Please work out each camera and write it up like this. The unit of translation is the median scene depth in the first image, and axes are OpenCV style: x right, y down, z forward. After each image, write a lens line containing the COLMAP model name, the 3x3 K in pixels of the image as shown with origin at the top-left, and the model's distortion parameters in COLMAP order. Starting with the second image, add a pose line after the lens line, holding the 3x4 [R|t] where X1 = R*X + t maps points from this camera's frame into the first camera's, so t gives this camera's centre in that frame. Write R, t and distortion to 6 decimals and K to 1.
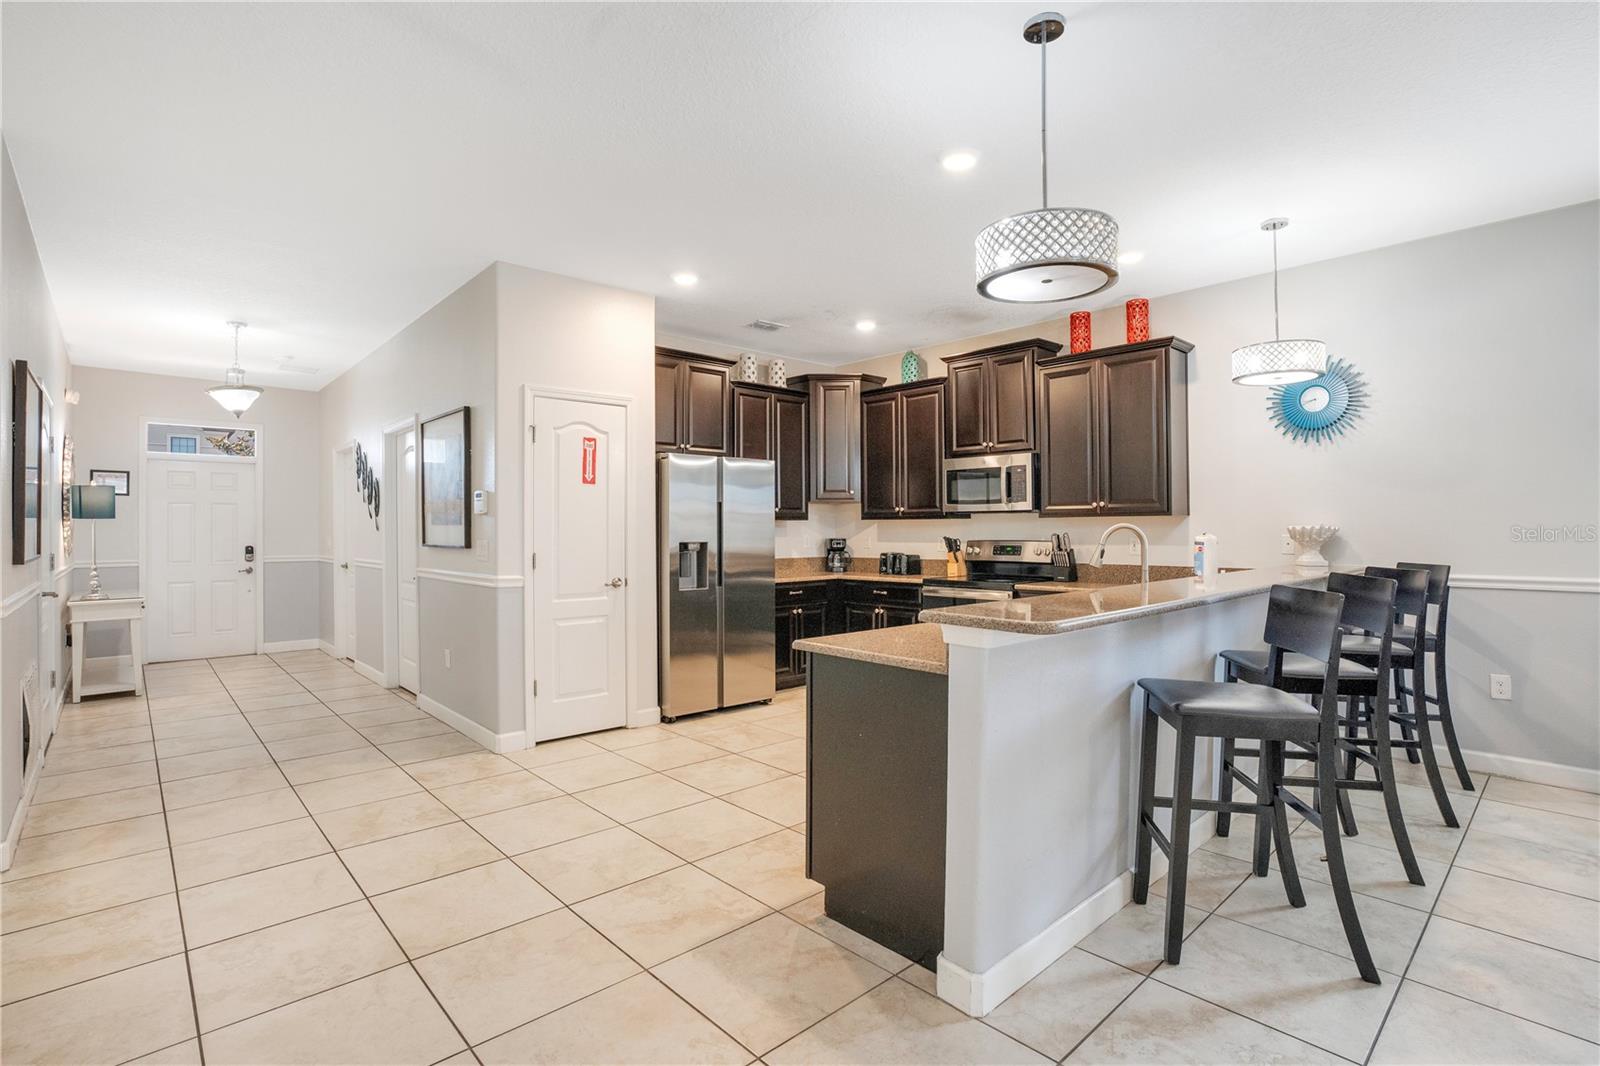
lens RADIAL K [[745.2, 0, 826.1], [0, 745.2, 516.5], [0, 0, 1]] dist [0.001307, 0.000231]
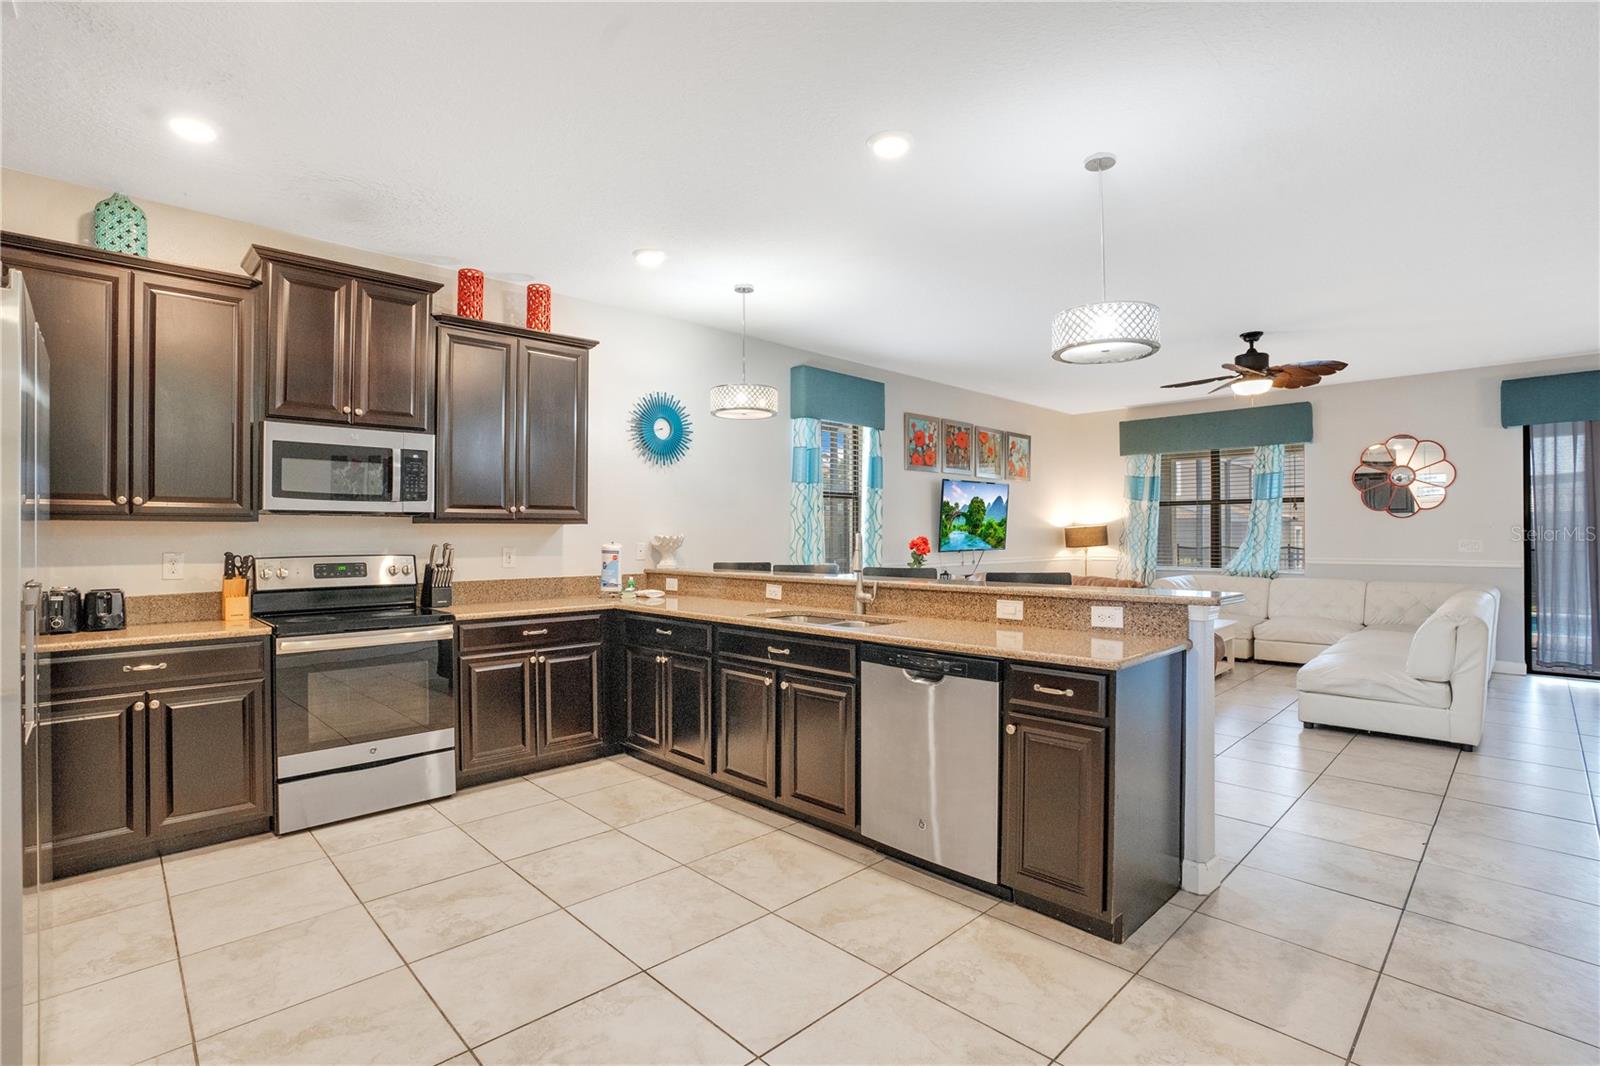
lens RADIAL K [[728.1, 0, 761.2], [0, 728.1, 532.3], [0, 0, 1]] dist [-0.070445, 0.027940]
pose [[0.056843, 0.007129, 0.998358, -0.459032], [-0.010378, 0.999925, -0.006550, 0.013629], [-0.998329, -0.009989, 0.056913, 0.704867]]
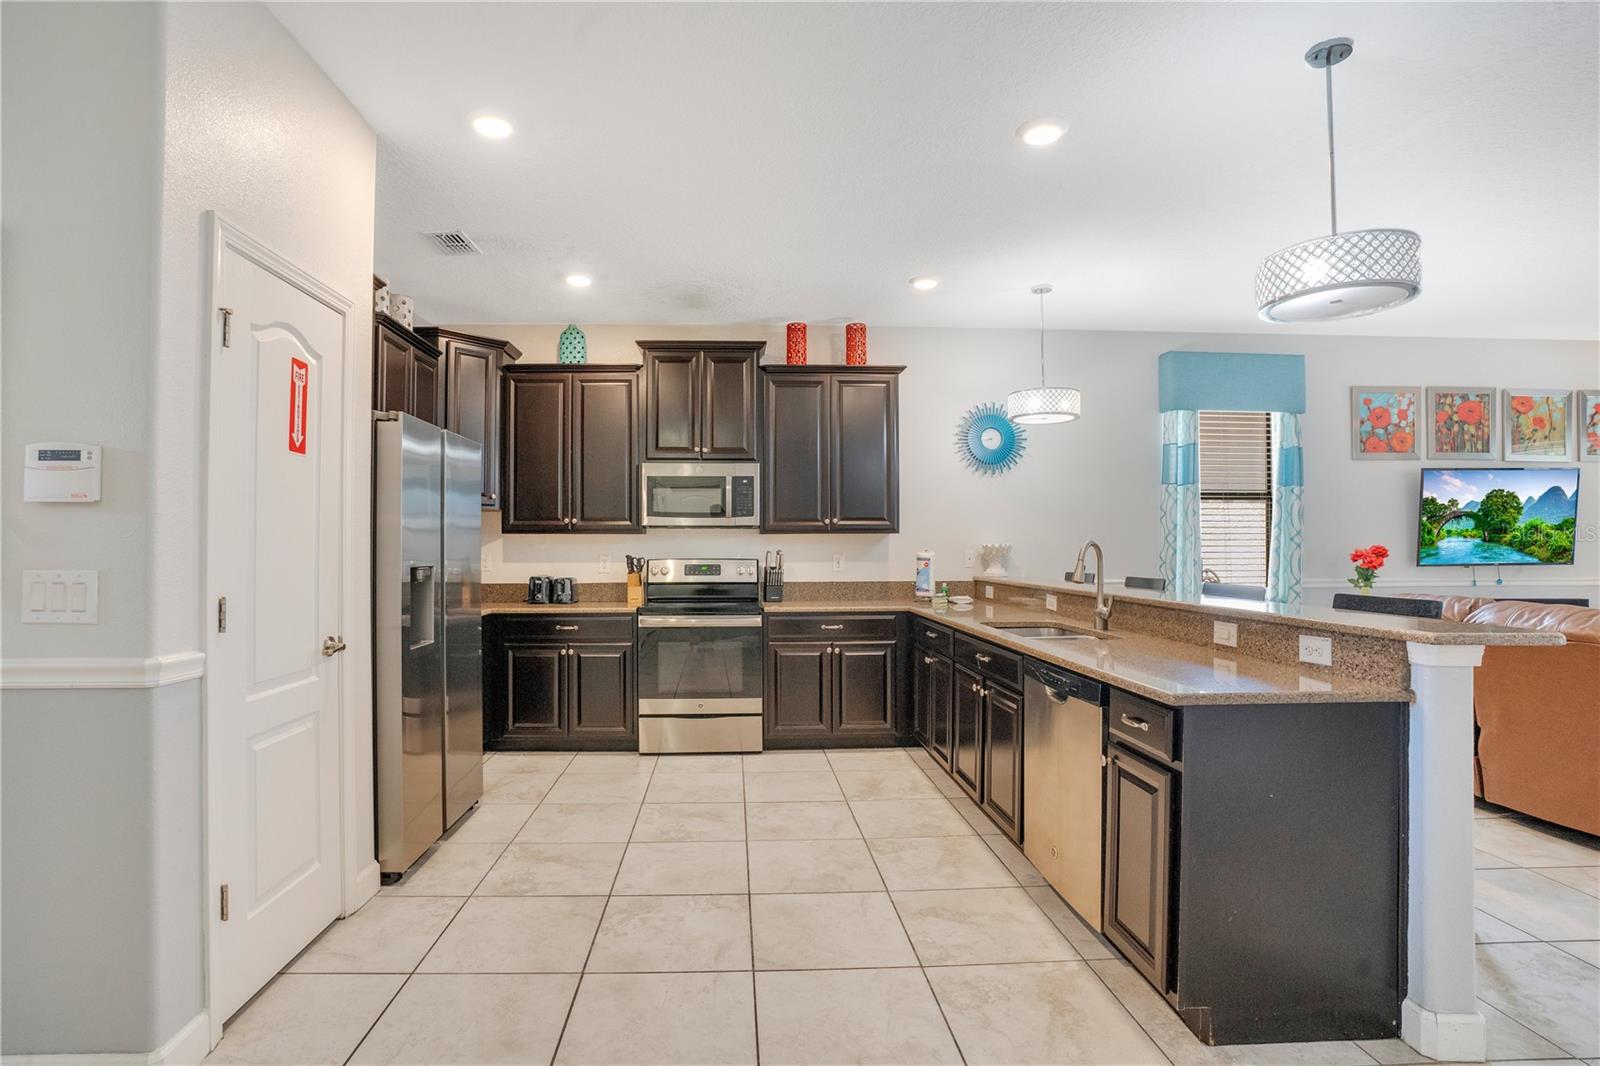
lens RADIAL K [[728.1, 0, 761.2], [0, 728.1, 532.3], [0, 0, 1]] dist [-0.070445, 0.027940]
pose [[0.680822, 0.014233, 0.732311, -0.424350], [-0.010335, 0.999898, -0.009825, 0.009782], [-0.732376, -0.000880, 0.680900, 0.425518]]
